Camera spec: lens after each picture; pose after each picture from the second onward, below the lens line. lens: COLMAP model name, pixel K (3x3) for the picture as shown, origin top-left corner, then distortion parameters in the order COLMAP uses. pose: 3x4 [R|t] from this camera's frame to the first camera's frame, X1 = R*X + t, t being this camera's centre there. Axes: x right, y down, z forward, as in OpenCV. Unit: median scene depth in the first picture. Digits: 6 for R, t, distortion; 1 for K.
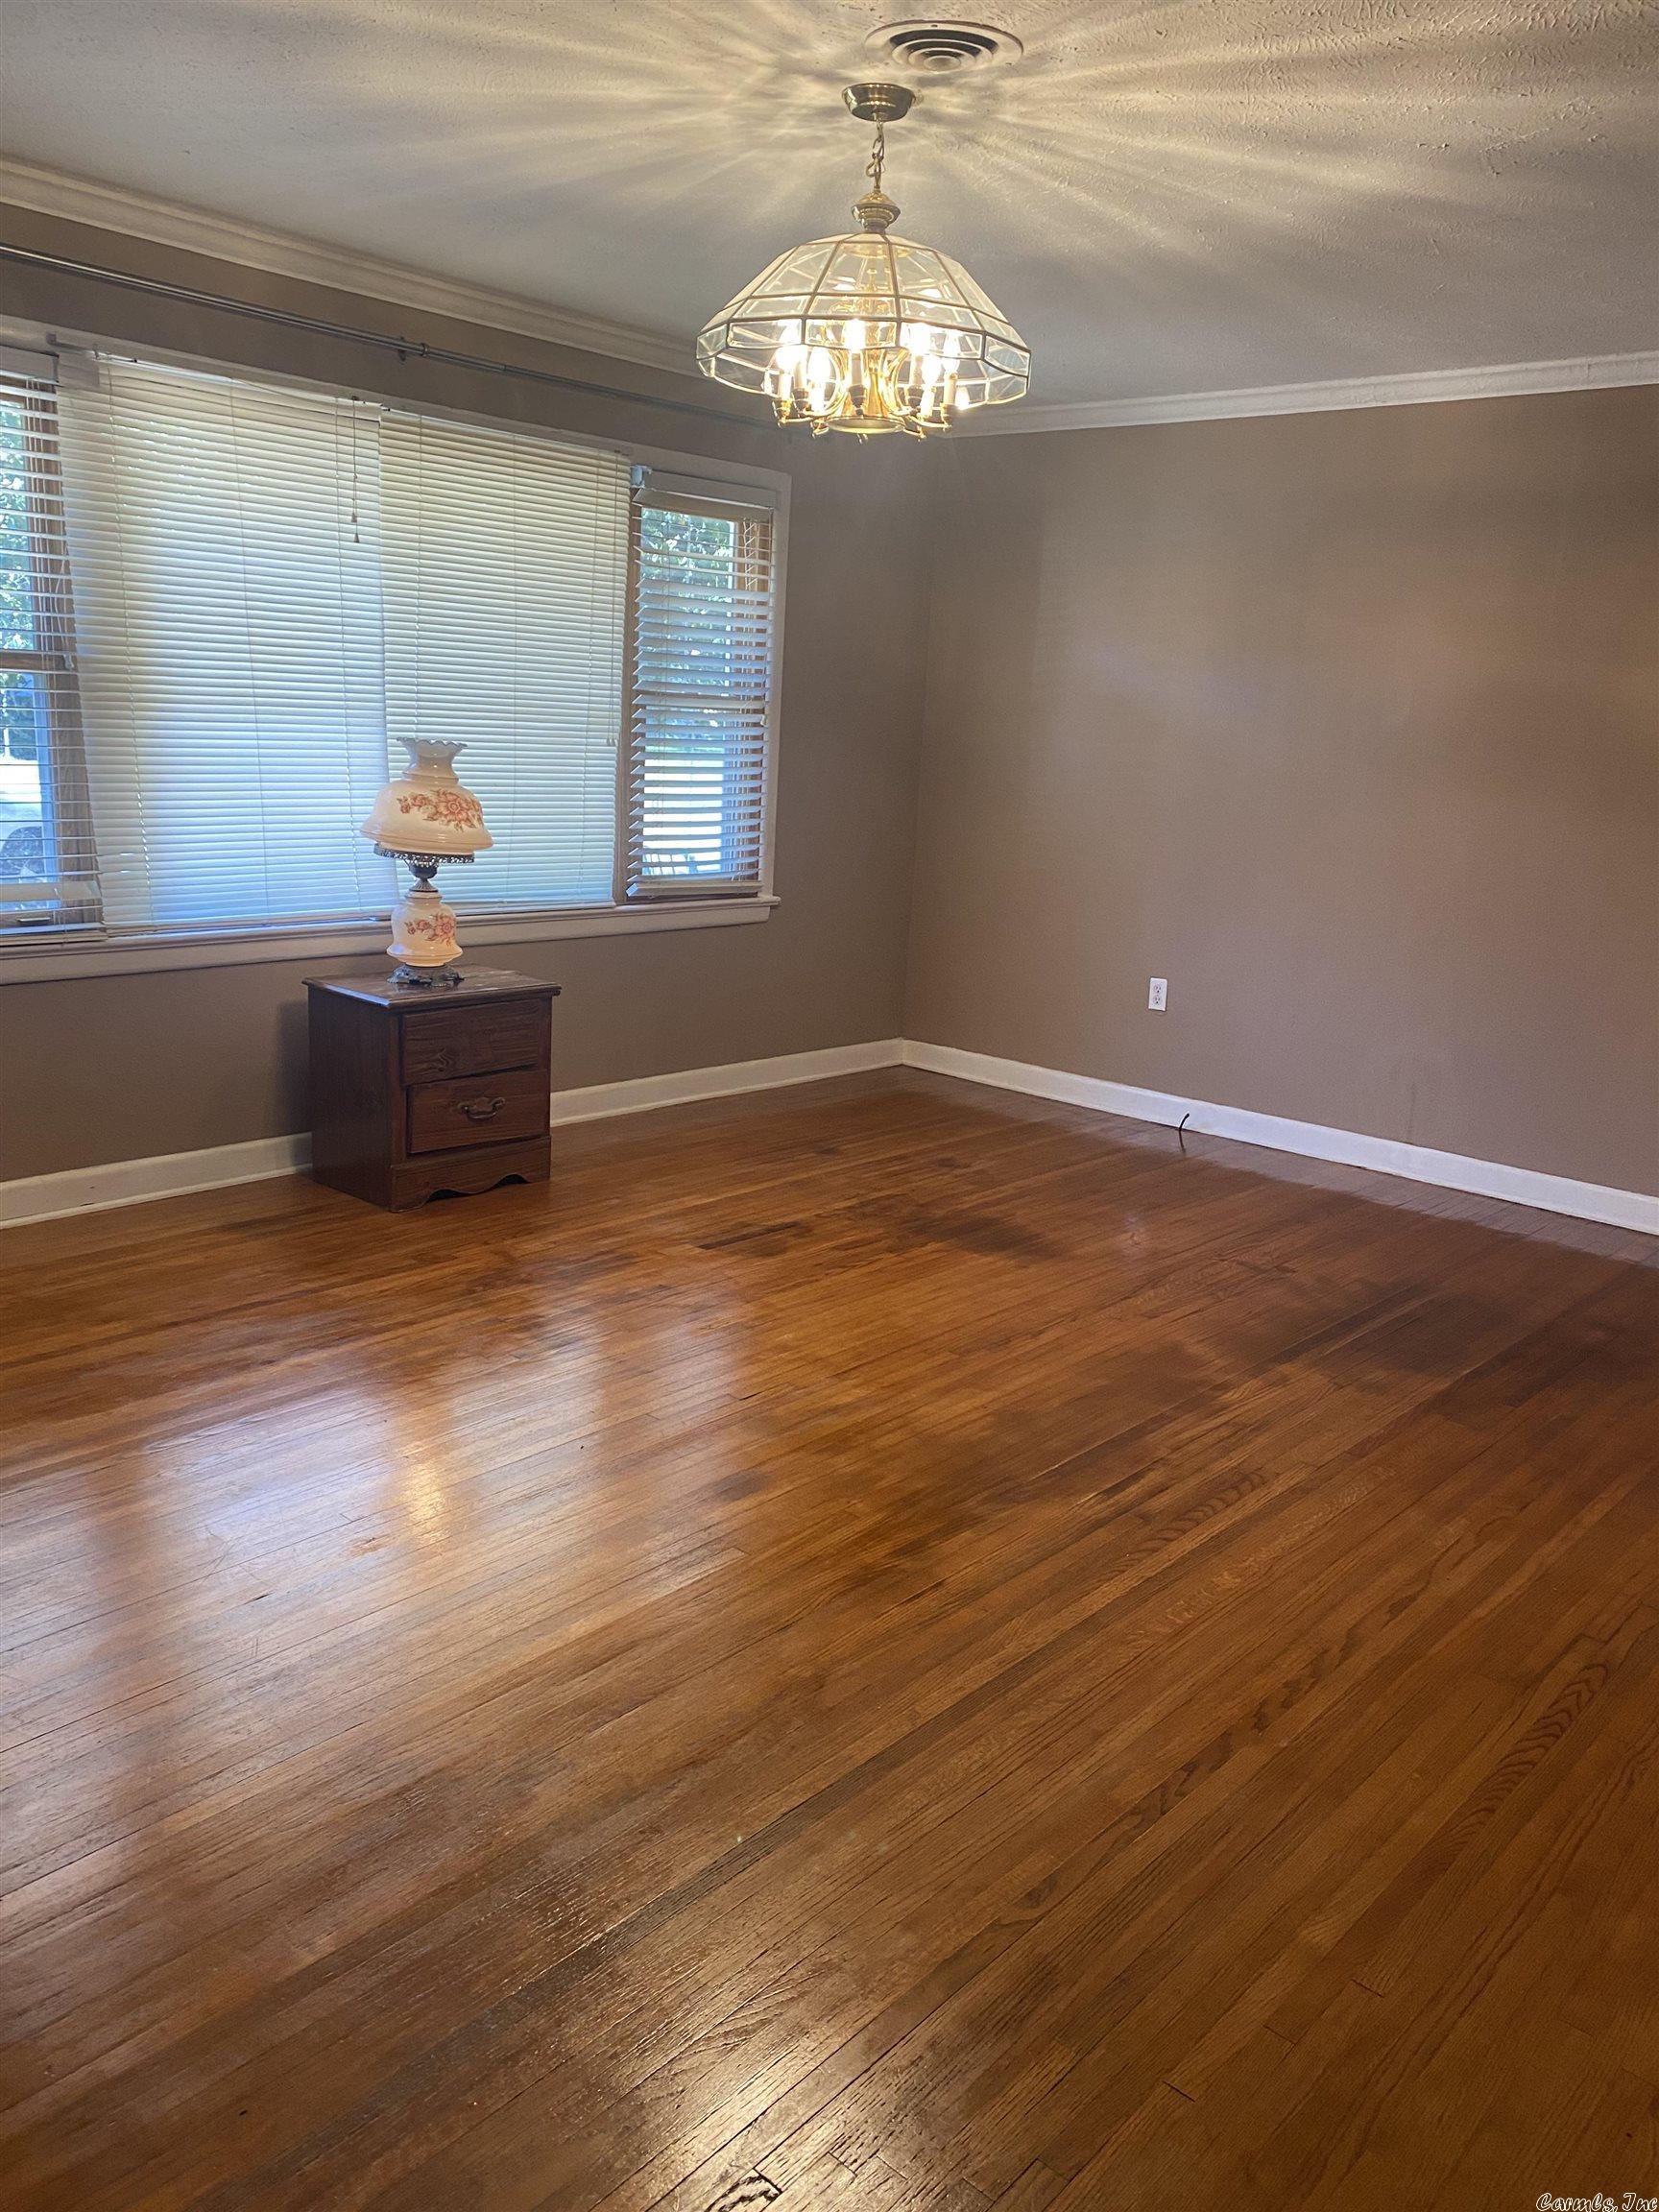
lens RADIAL K [[1691.9, 0, 829.0], [0, 1691.9, 1105.1], [0, 0, 1]] dist [0.035778, -0.016375]
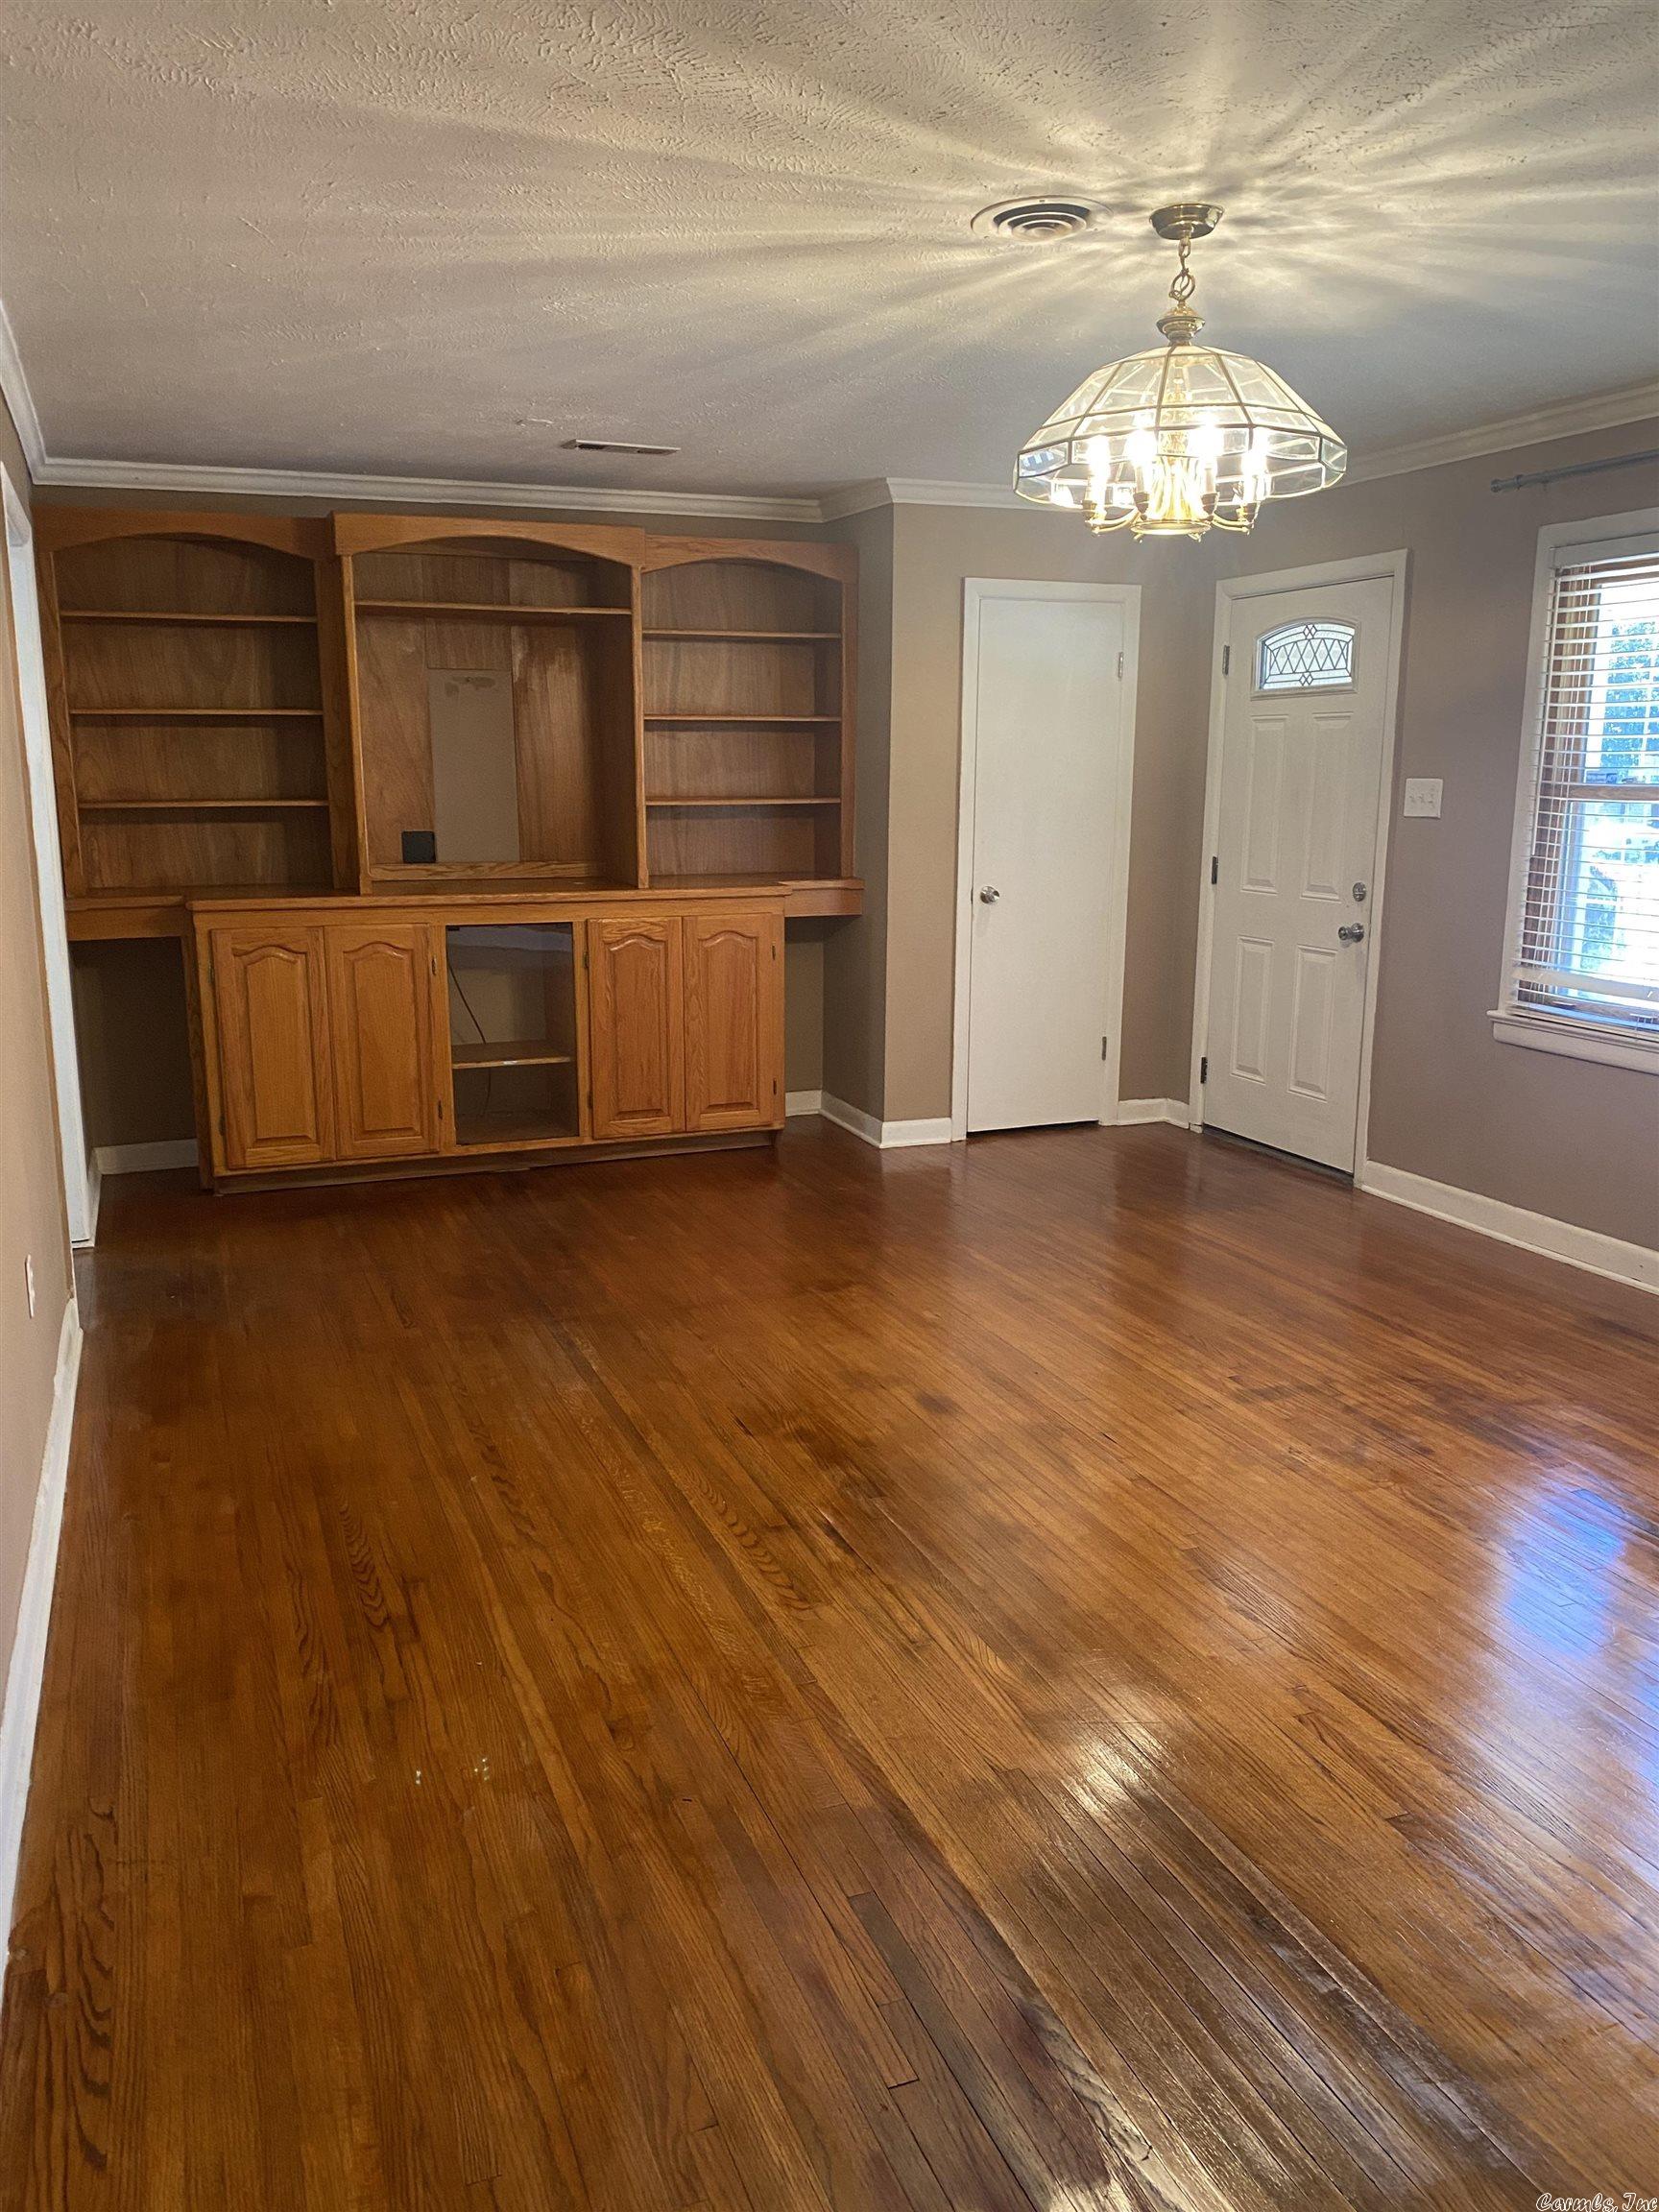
lens RADIAL K [[1691.9, 0, 829.2], [0, 1691.9, 1107.6], [0, 0, 1]] dist [0.035778, -0.016375]
pose [[-0.448473, 0.119774, -0.885735, 1.051245], [-0.239568, 0.938612, 0.248225, -0.270086], [0.861092, 0.323516, -0.392248, 1.321574]]
